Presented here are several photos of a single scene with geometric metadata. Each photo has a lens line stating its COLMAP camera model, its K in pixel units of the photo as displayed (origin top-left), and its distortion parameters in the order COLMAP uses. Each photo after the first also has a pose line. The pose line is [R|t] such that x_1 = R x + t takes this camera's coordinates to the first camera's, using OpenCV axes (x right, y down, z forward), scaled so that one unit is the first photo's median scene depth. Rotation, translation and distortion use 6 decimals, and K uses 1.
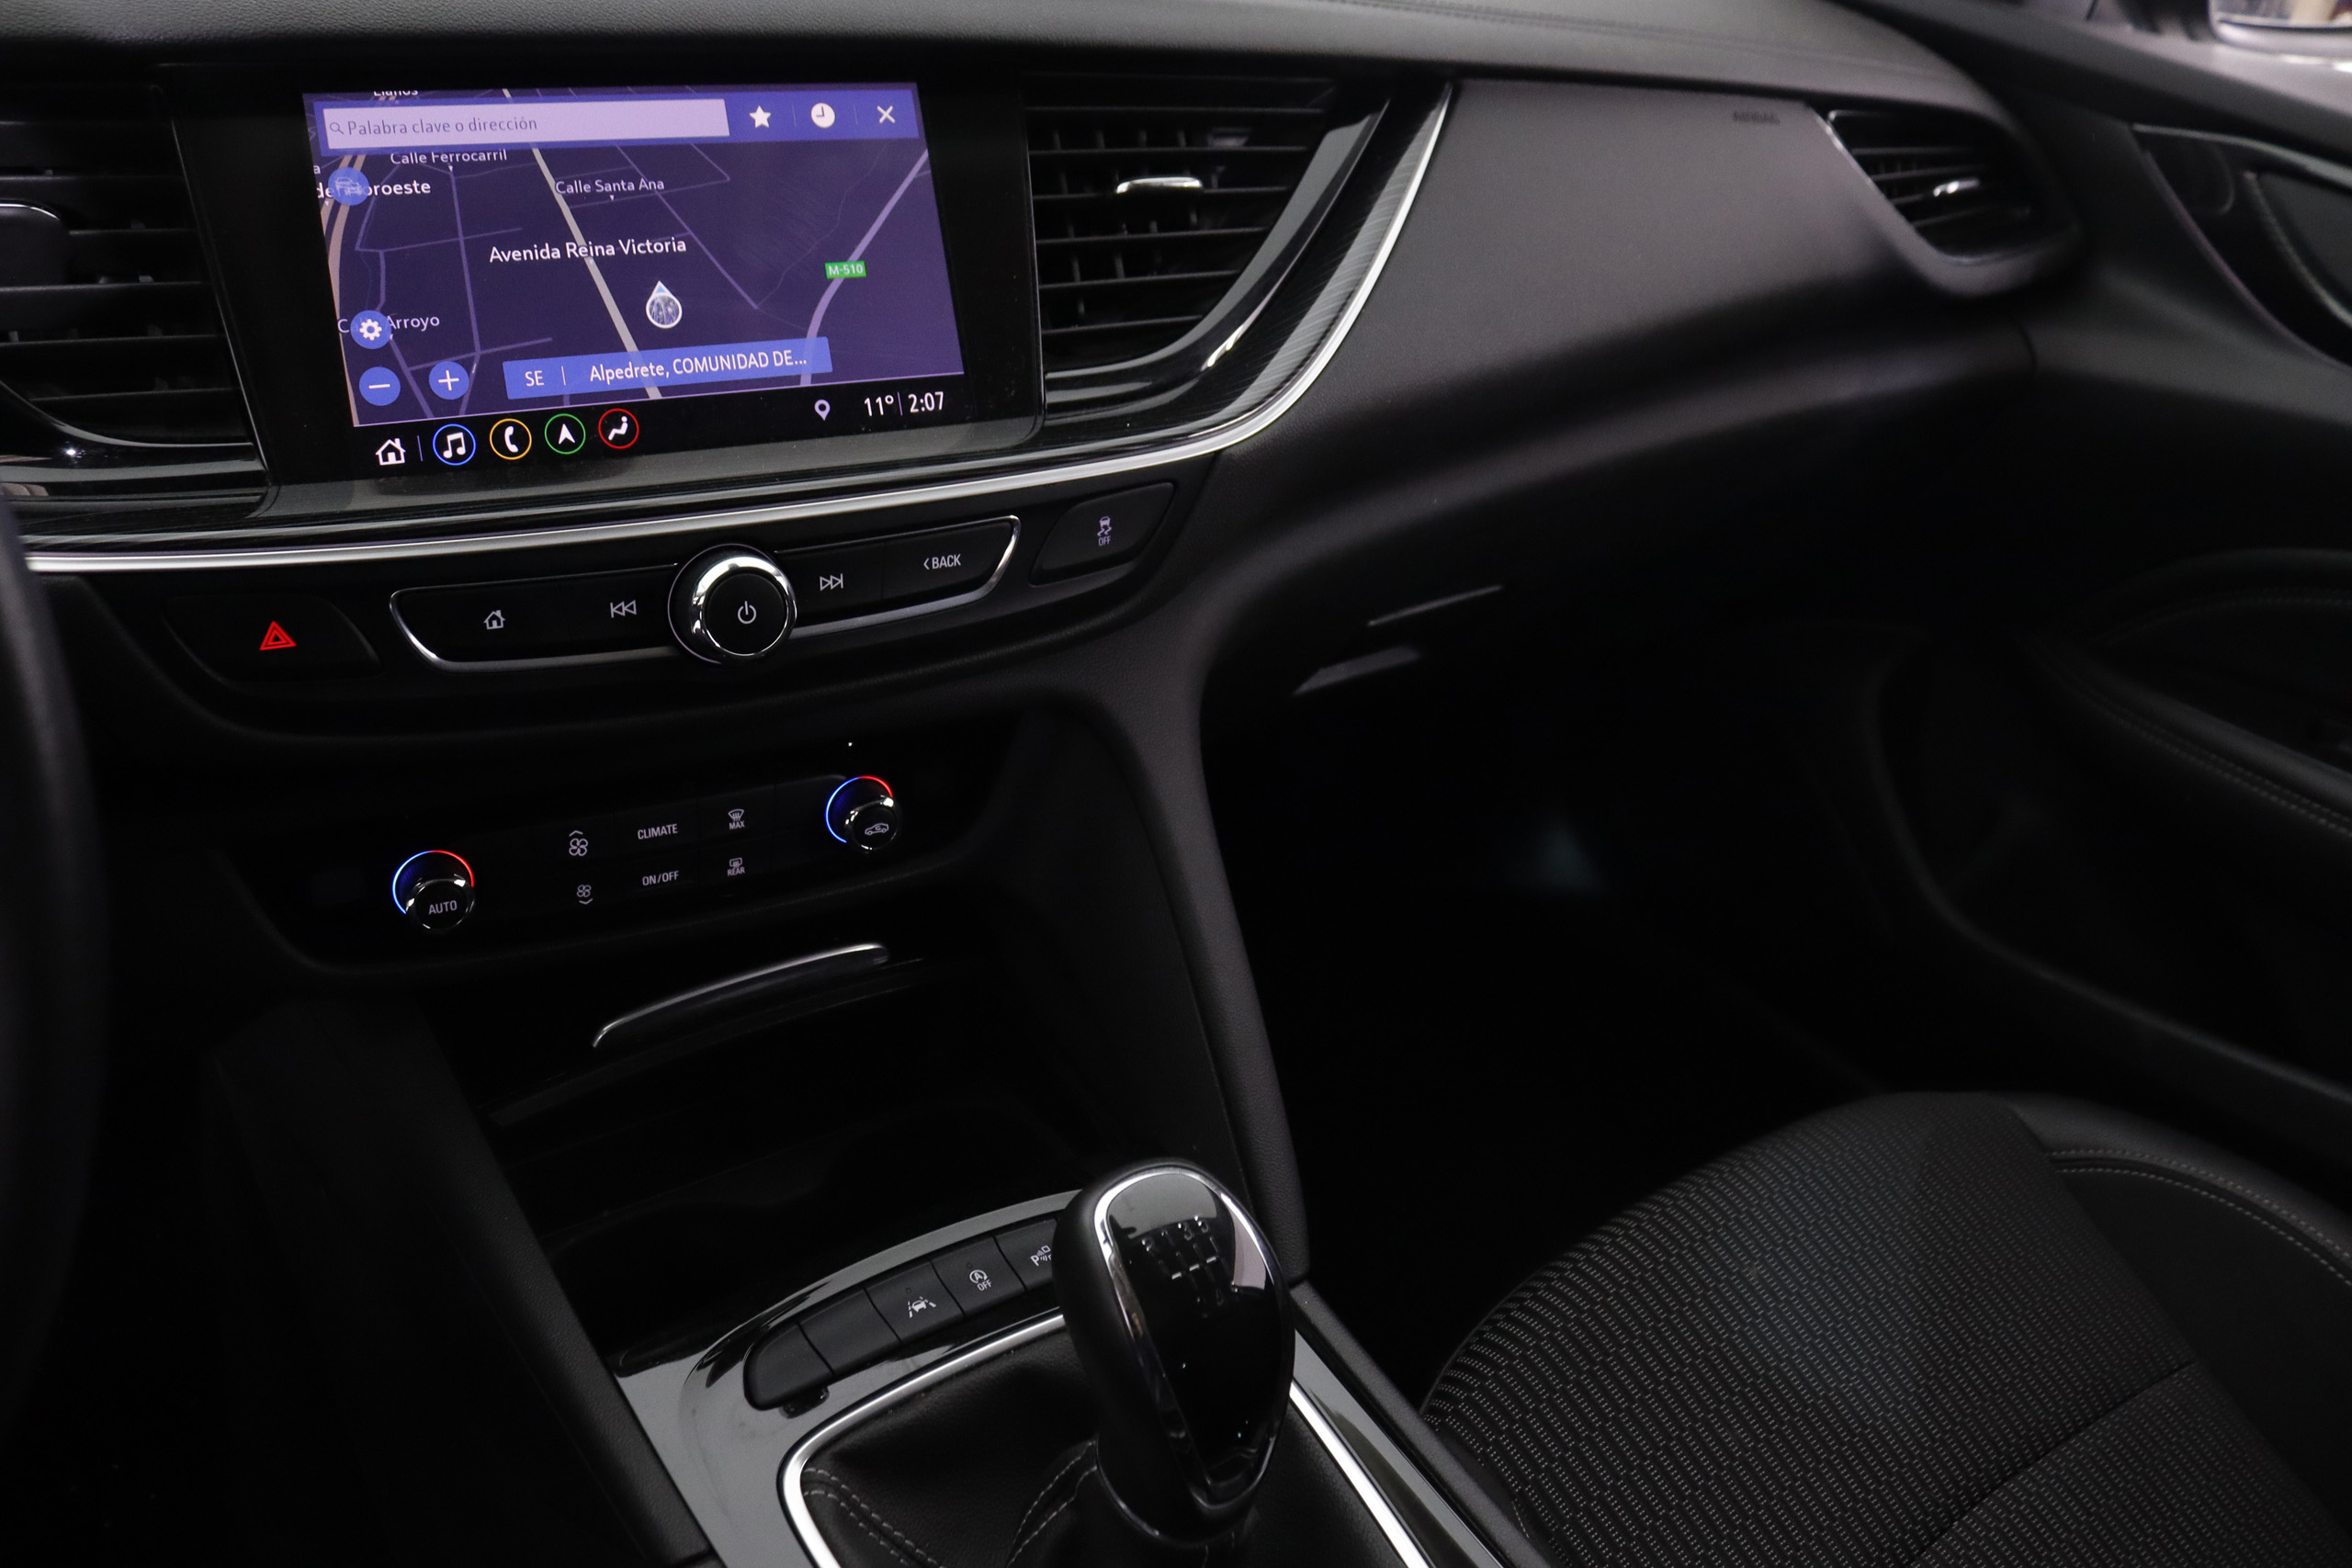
lens RADIAL K [[1930.7, 0, 1179.0], [0, 1930.7, 753.2], [0, 0, 1]] dist [-0.159944, 0.114562]
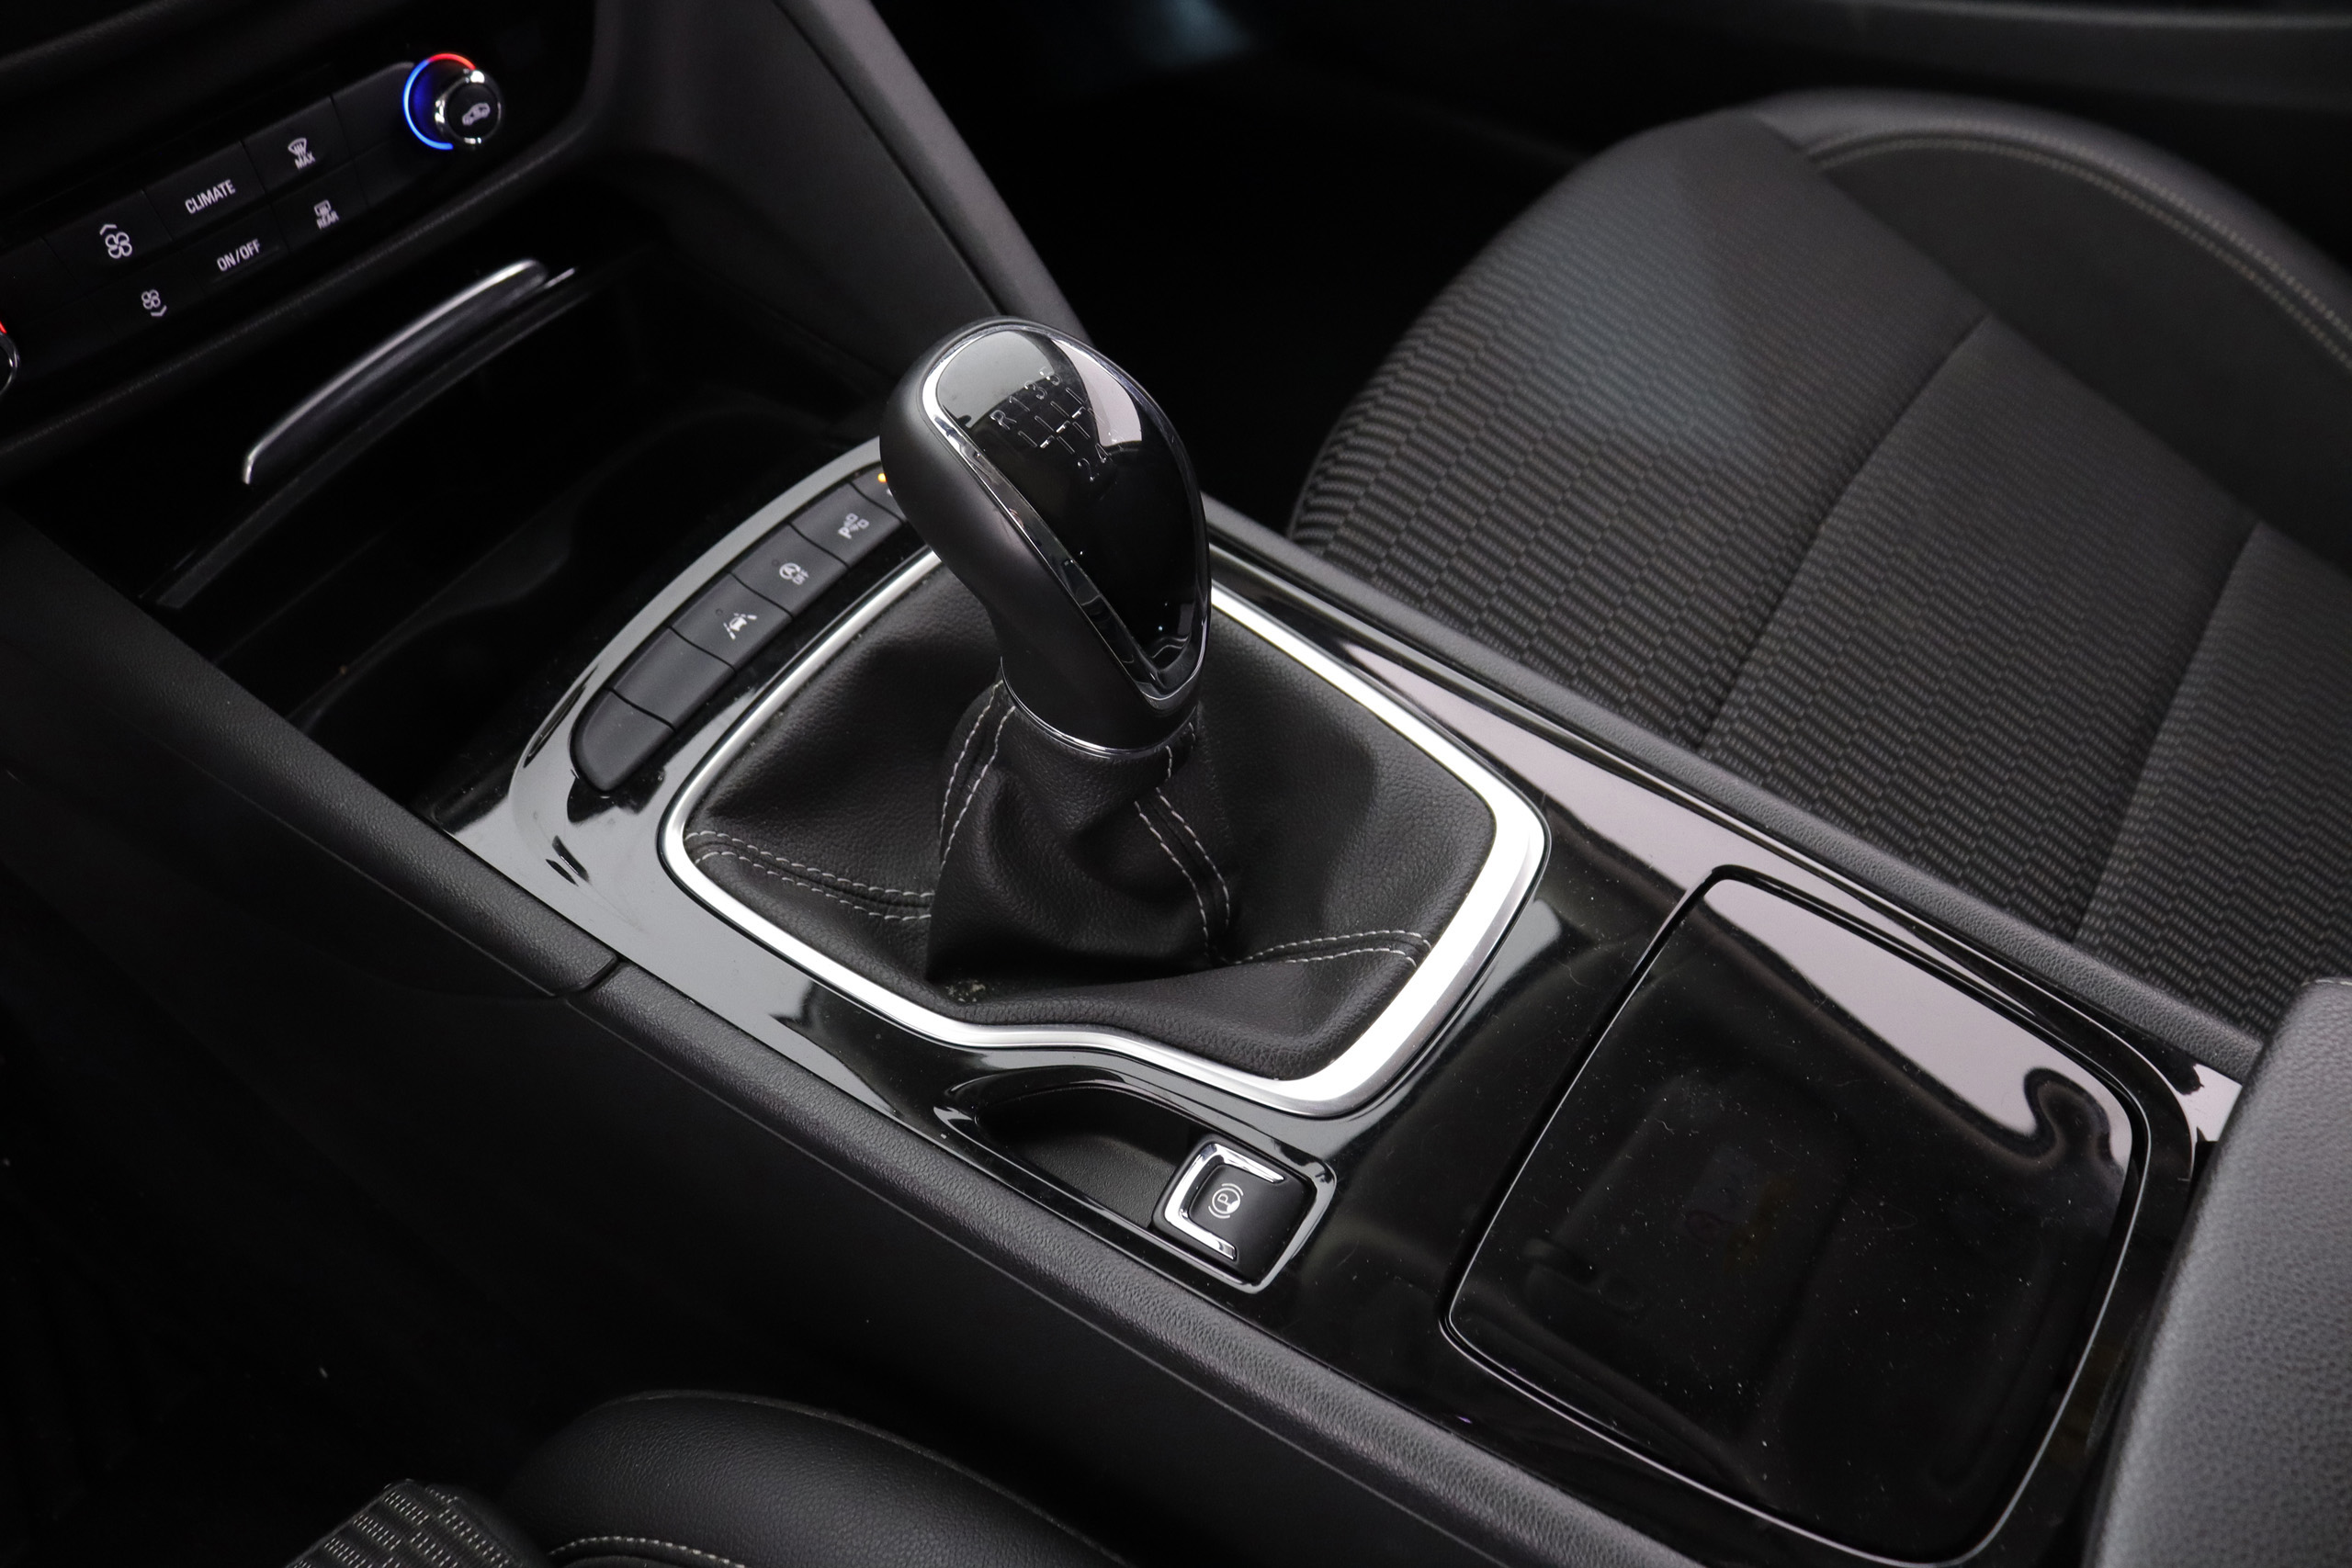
lens RADIAL K [[1930.7, 0, 1179.0], [0, 1930.7, 753.2], [0, 0, 1]] dist [-0.159944, 0.114562]
pose [[0.936216, -0.336467, 0.101441, -0.052689], [0.279653, 0.888108, 0.364772, 0.077264], [-0.212824, -0.313137, 0.925554, 0.135685]]
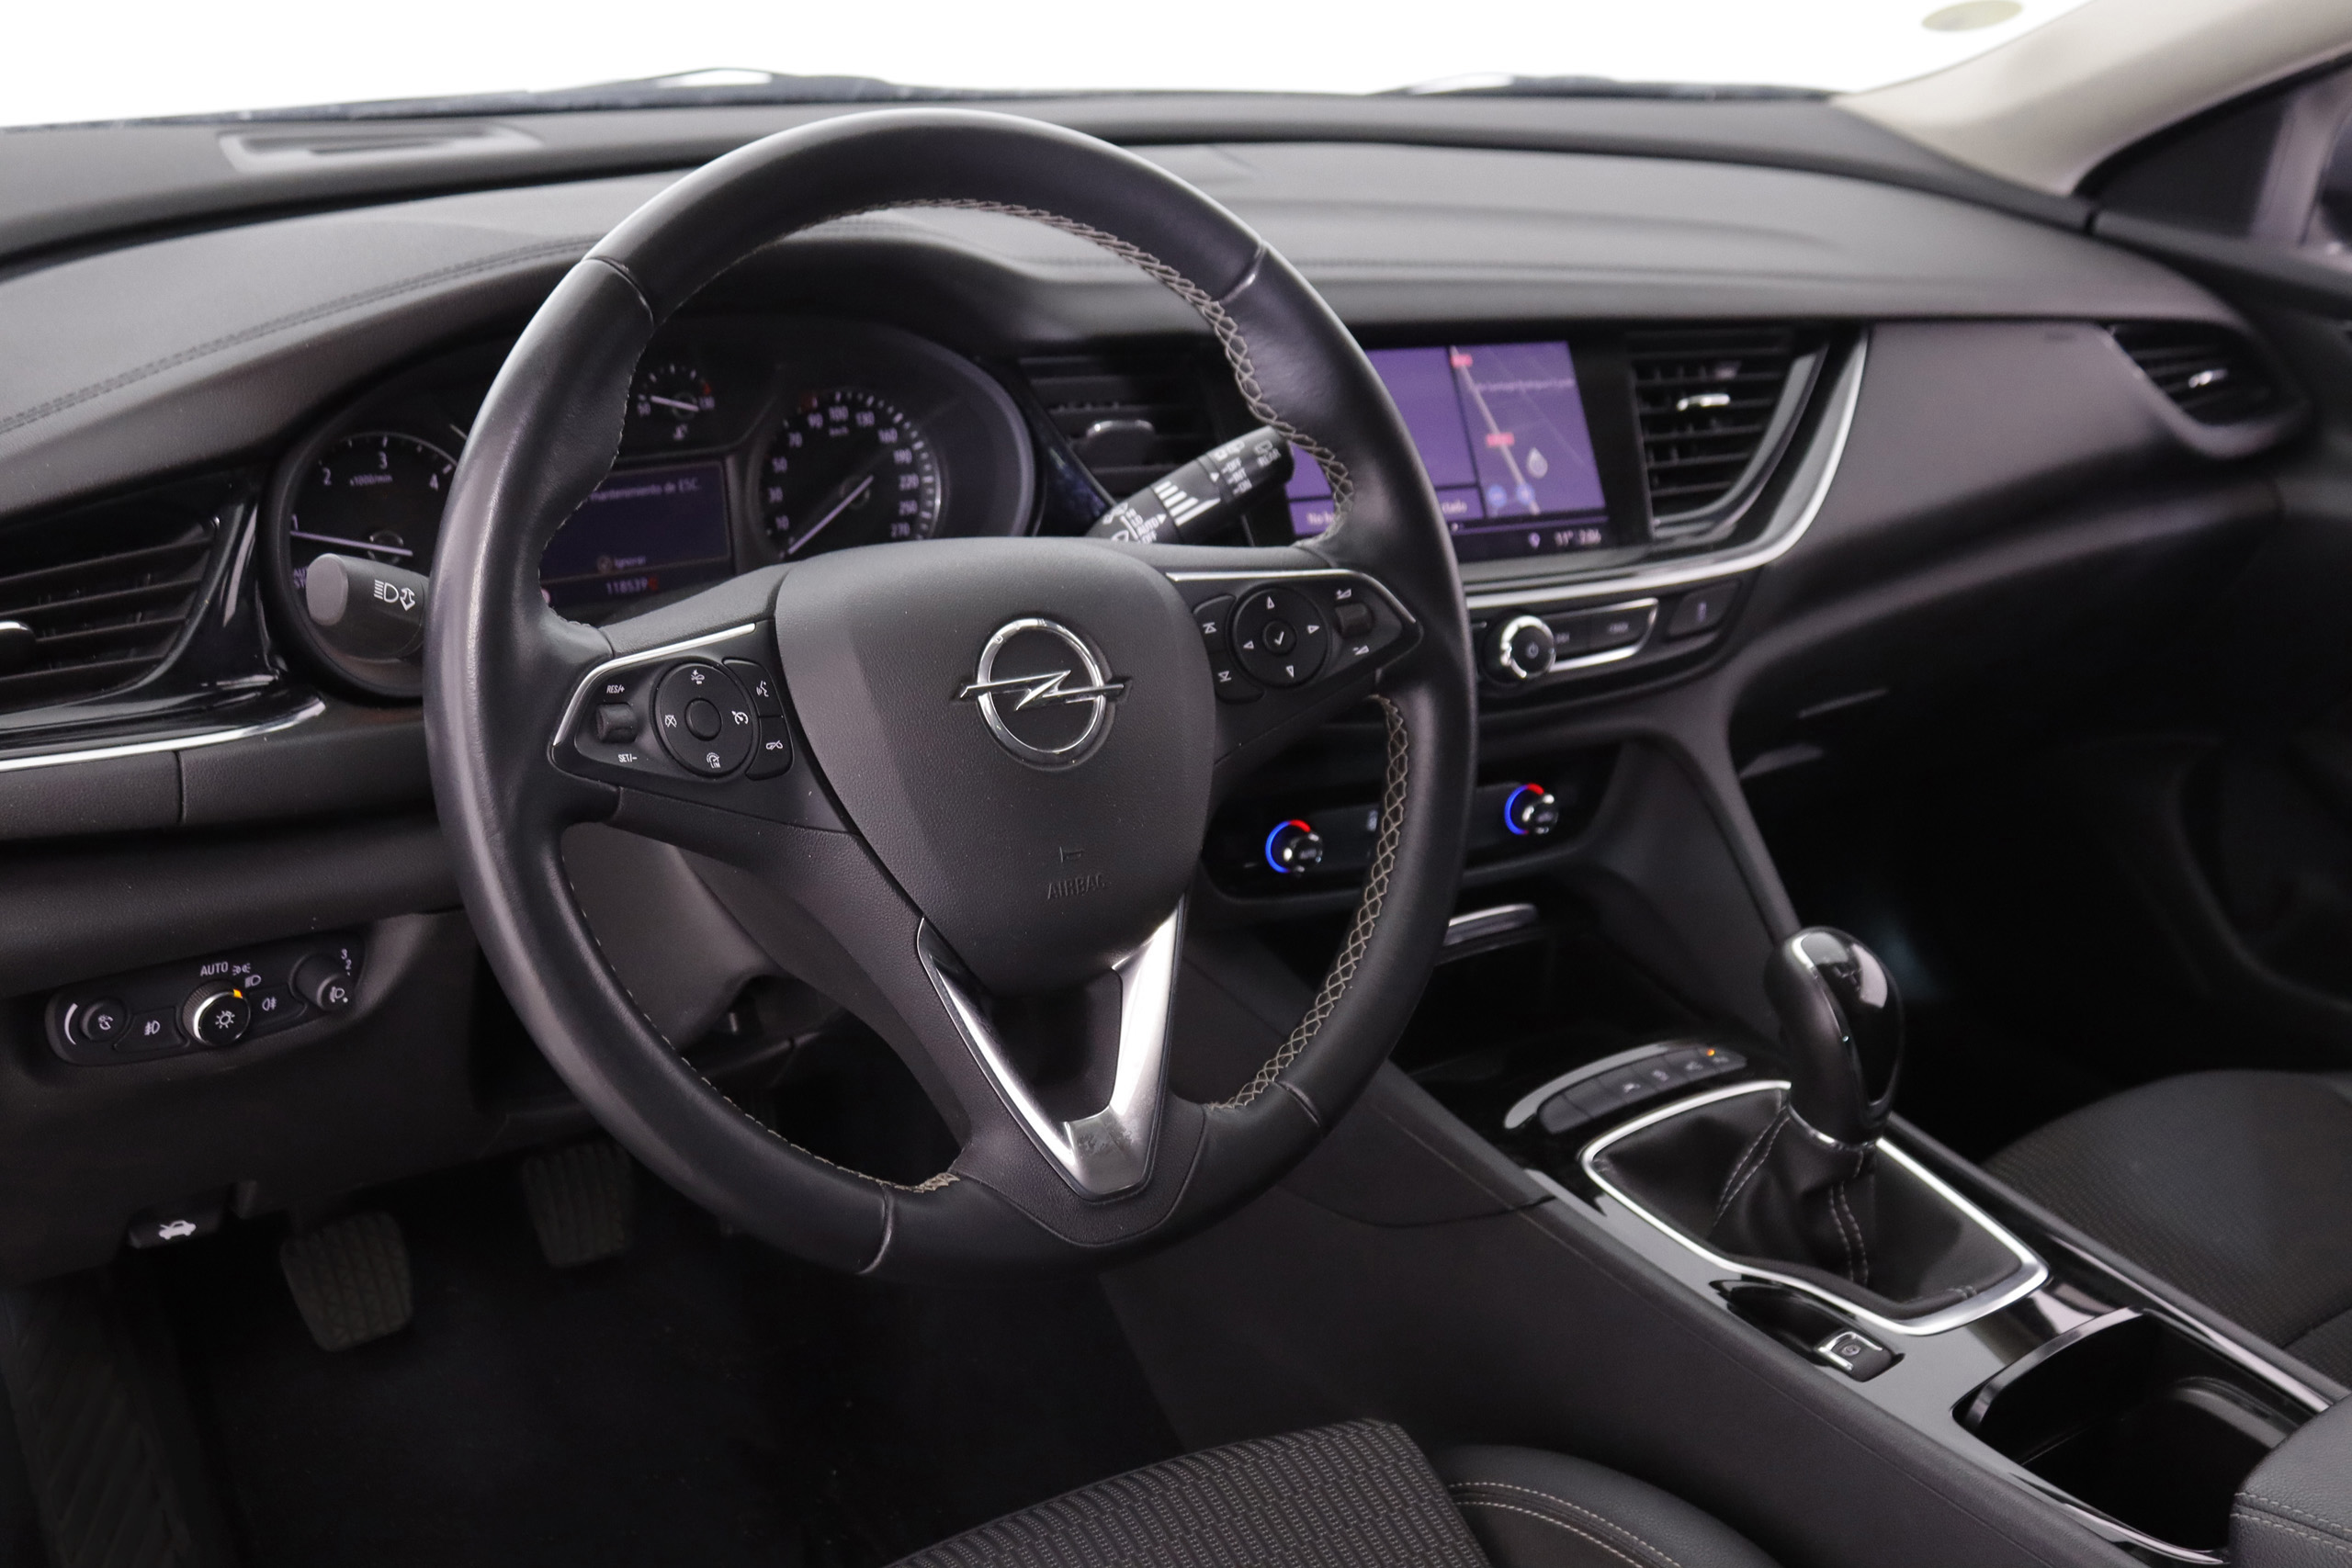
lens RADIAL K [[2441.5, 0, 1176.0], [0, 2441.5, 784.0], [0, 0, 1]] dist [-0.093396, 0.009486]
pose [[0.998881, -0.039821, -0.025535, -0.412183], [0.035728, 0.988864, -0.144471, 0.291474], [0.031003, 0.143397, 0.989179, -0.960803]]
